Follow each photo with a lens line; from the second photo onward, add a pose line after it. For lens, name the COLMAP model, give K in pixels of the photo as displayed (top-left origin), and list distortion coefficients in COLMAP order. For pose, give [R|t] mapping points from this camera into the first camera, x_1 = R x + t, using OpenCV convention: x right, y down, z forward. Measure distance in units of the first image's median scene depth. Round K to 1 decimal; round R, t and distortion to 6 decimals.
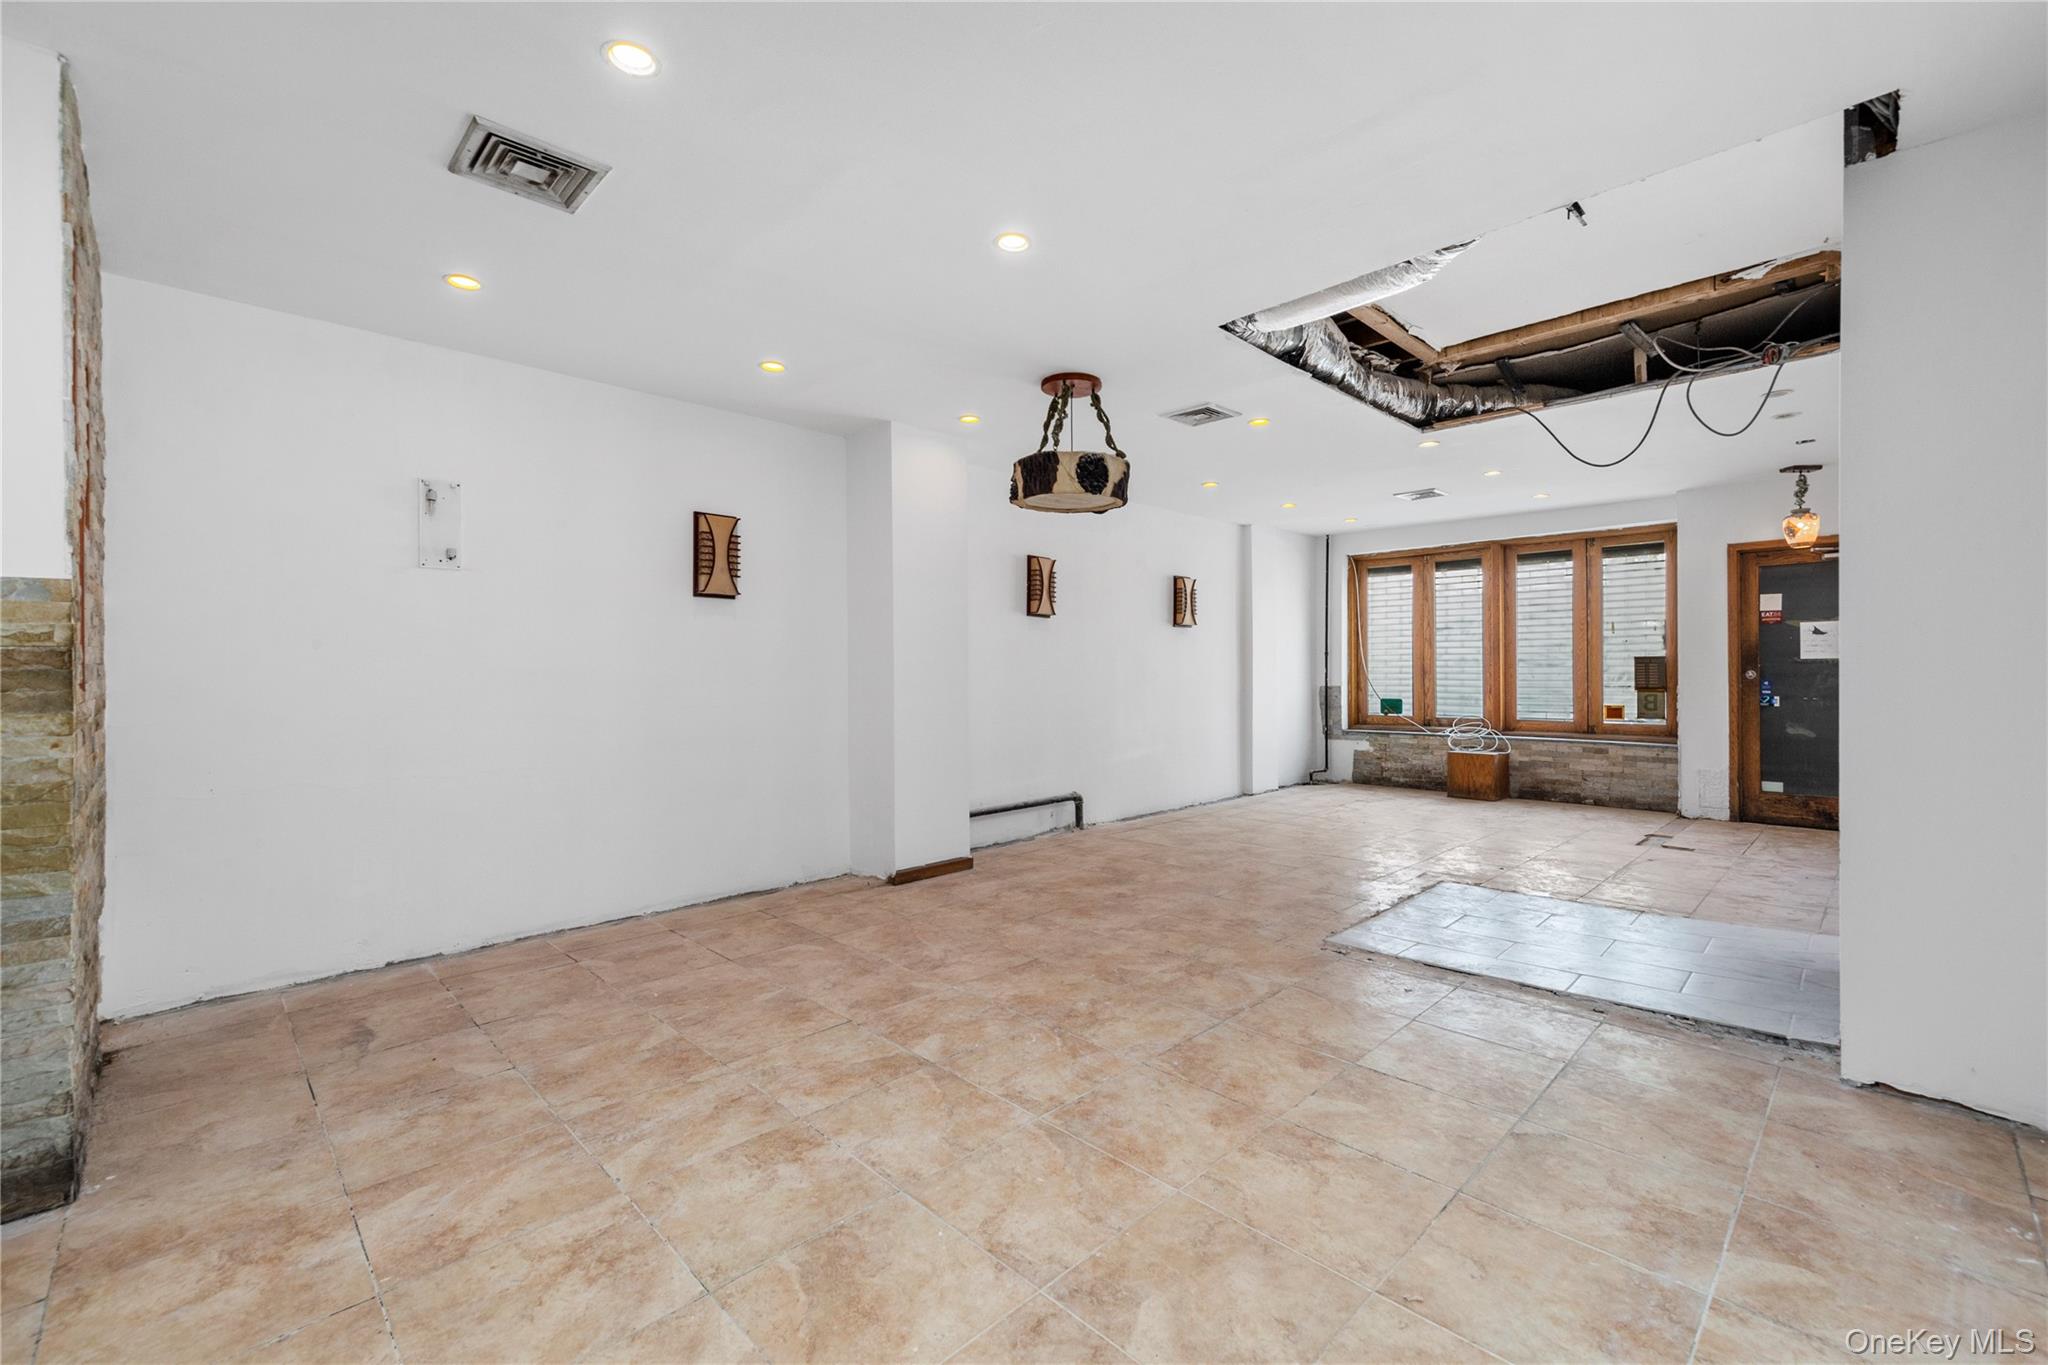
lens RADIAL K [[869.7, 0, 1024.0], [0, 869.7, 682.5], [0, 0, 1]] dist [0.008001, 0.000099]
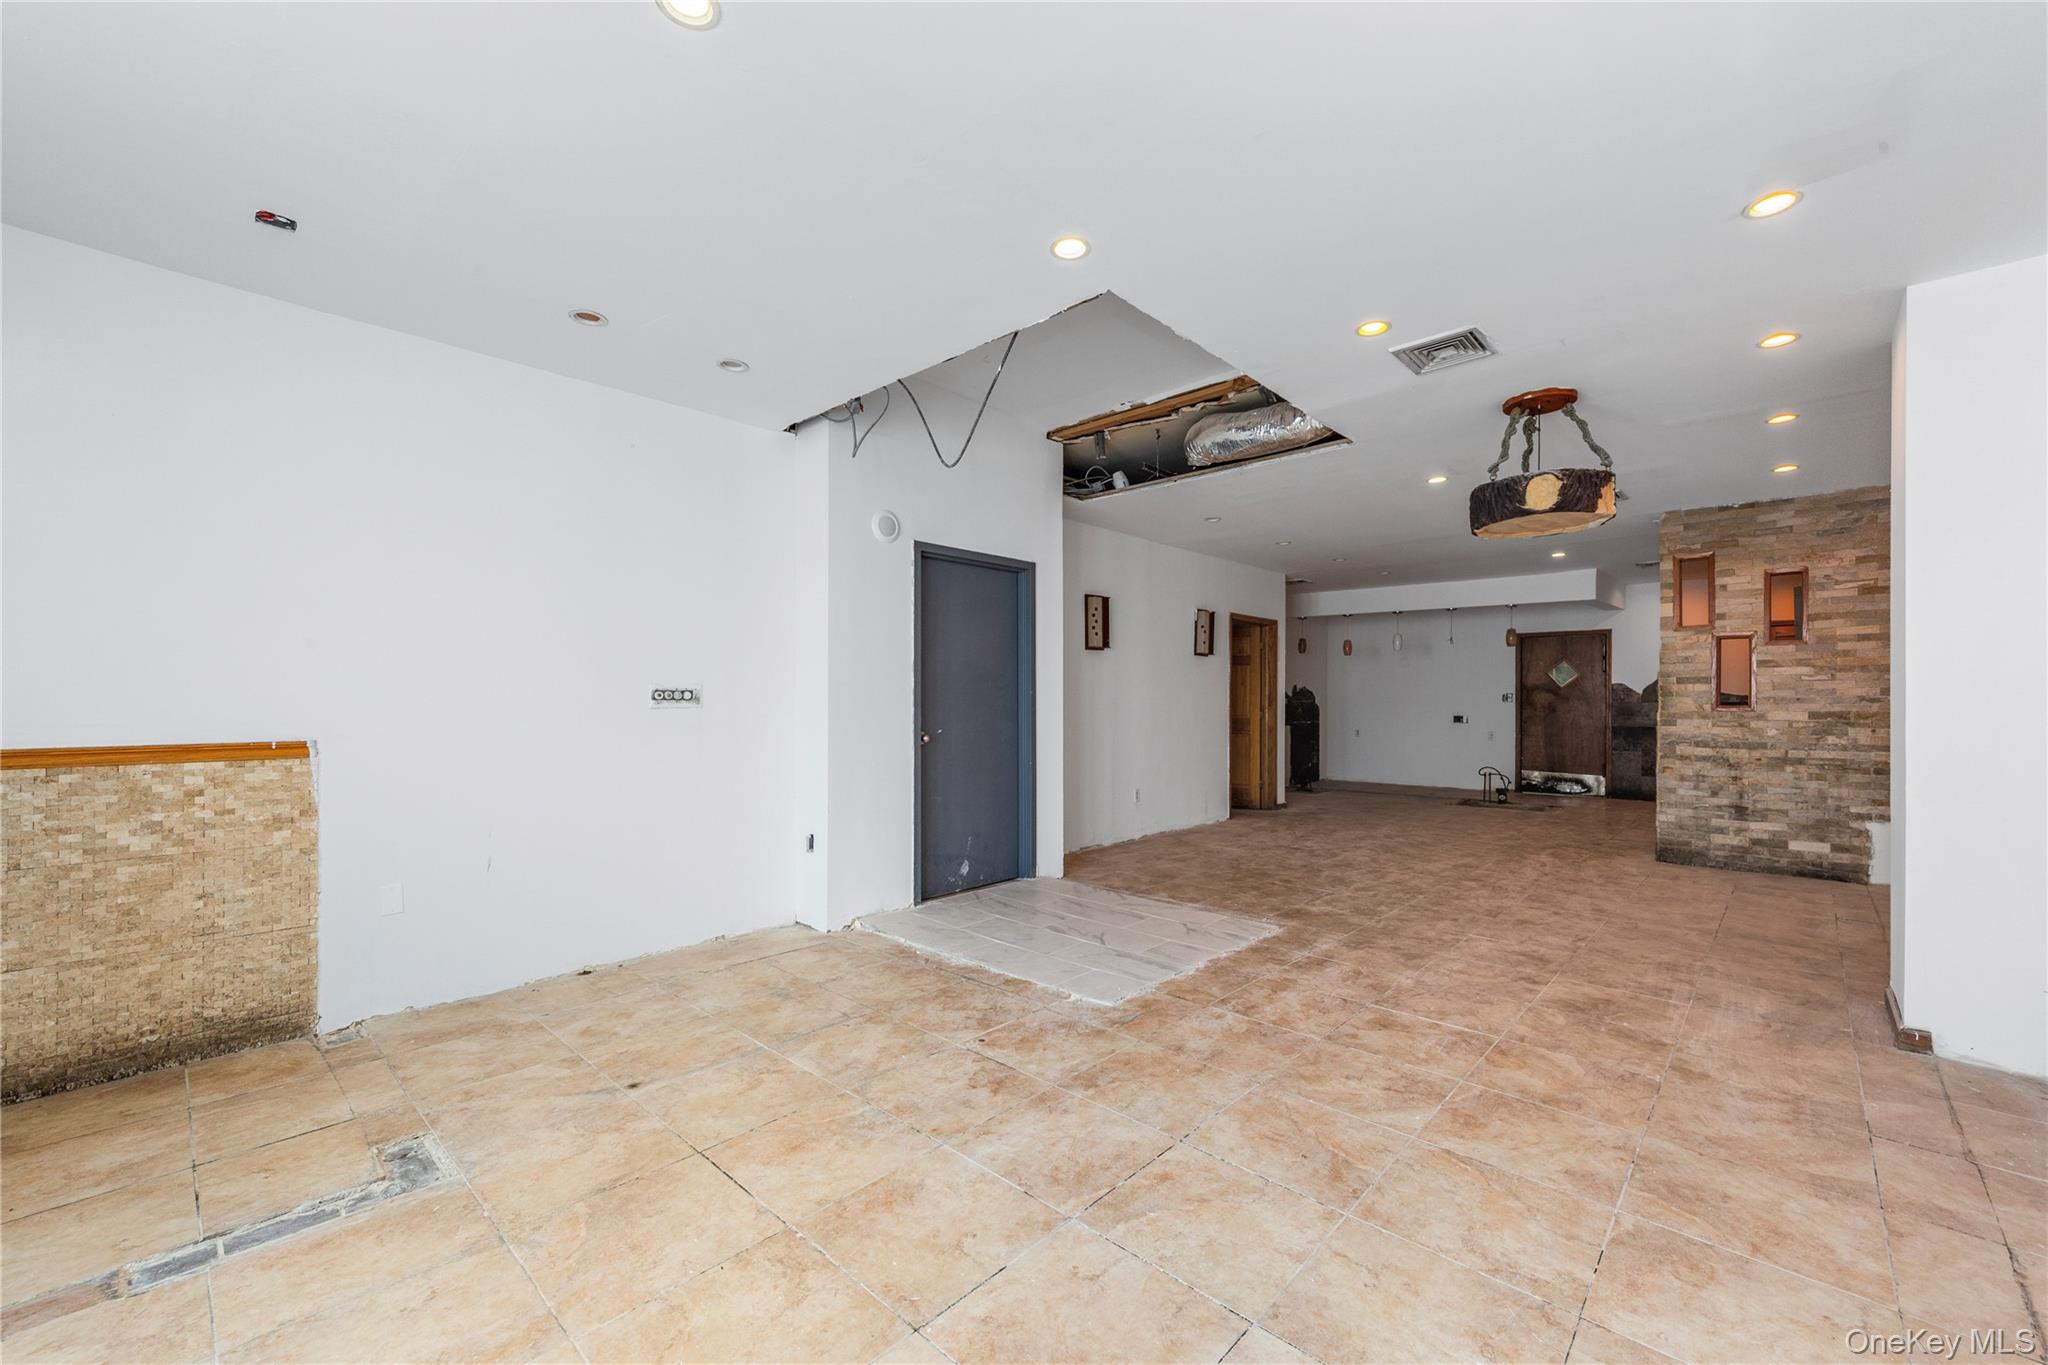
lens RADIAL K [[818.3, 0, 1022.5], [0, 818.3, 698.9], [0, 0, 1]] dist [0.009530, -0.000214]
pose [[-0.999519, 0.004740, -0.030649, 0.405385], [0.004469, 0.999950, 0.008890, -0.016086], [0.030689, 0.008749, -0.999491, 1.173673]]
